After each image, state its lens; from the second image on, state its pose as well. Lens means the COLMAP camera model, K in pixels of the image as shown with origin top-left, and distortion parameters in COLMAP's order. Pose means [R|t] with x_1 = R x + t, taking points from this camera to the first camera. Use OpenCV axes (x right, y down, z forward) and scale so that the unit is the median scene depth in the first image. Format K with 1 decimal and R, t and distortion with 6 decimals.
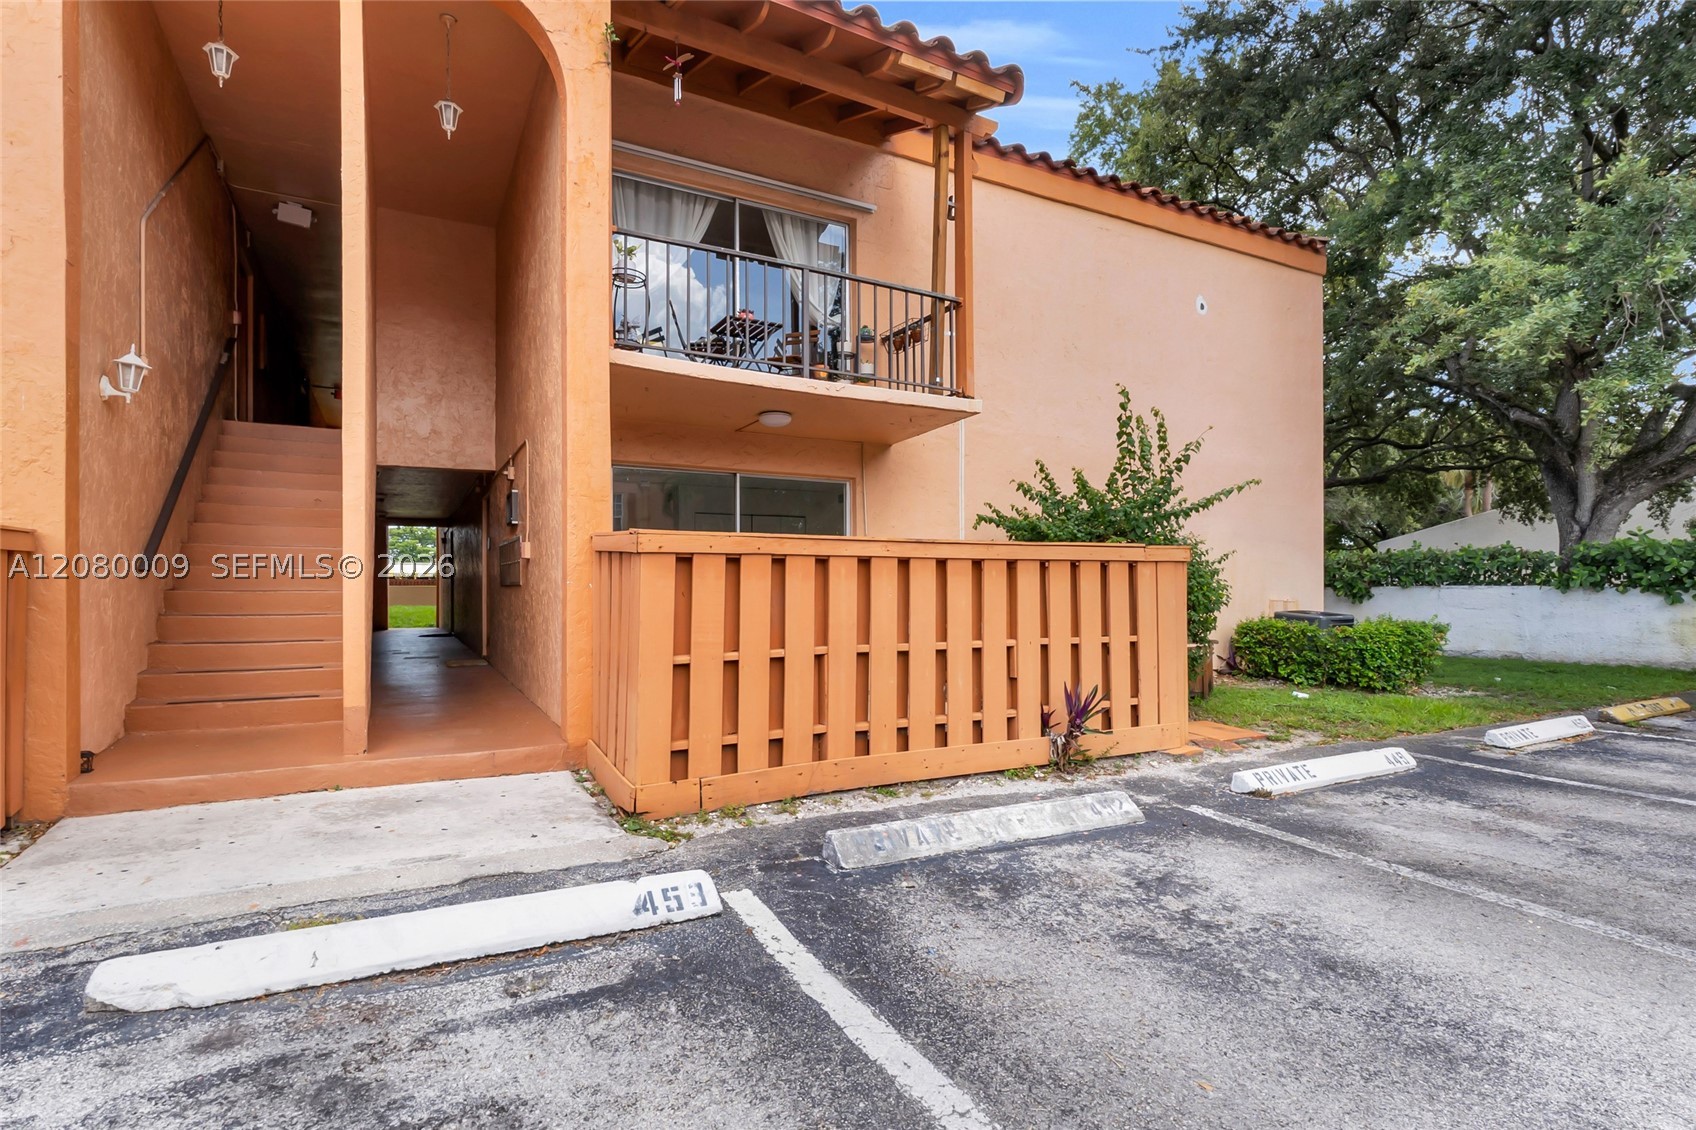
lens RADIAL K [[821.7, 0, 825.5], [0, 821.7, 566.9], [0, 0, 1]] dist [0.003389, -0.000920]
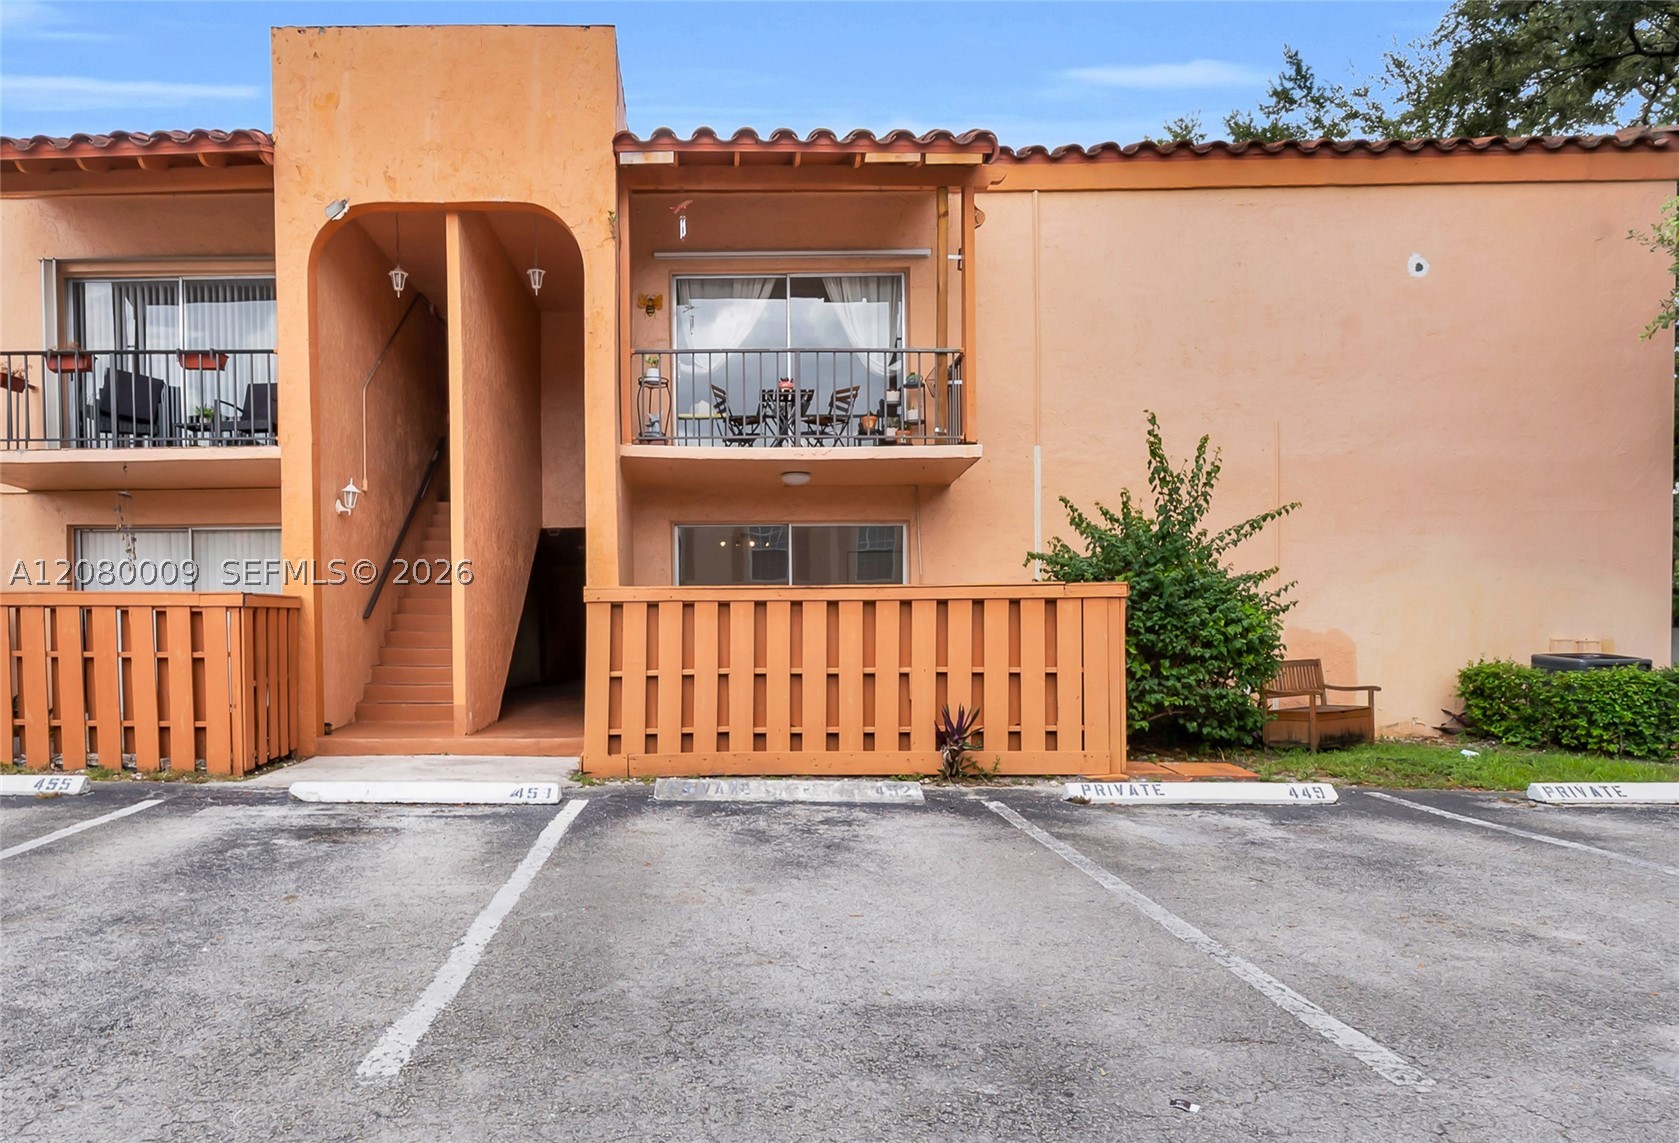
lens RADIAL K [[1399.9, 0, 839.3], [0, 1399.9, 613.4], [0, 0, 1]] dist [0.002555, 0.002305]
pose [[0.881486, -0.014270, -0.471995, 1.210329], [0.017110, 0.999852, 0.001725, 0.006527], [0.471901, -0.009597, 0.881600, -0.909743]]
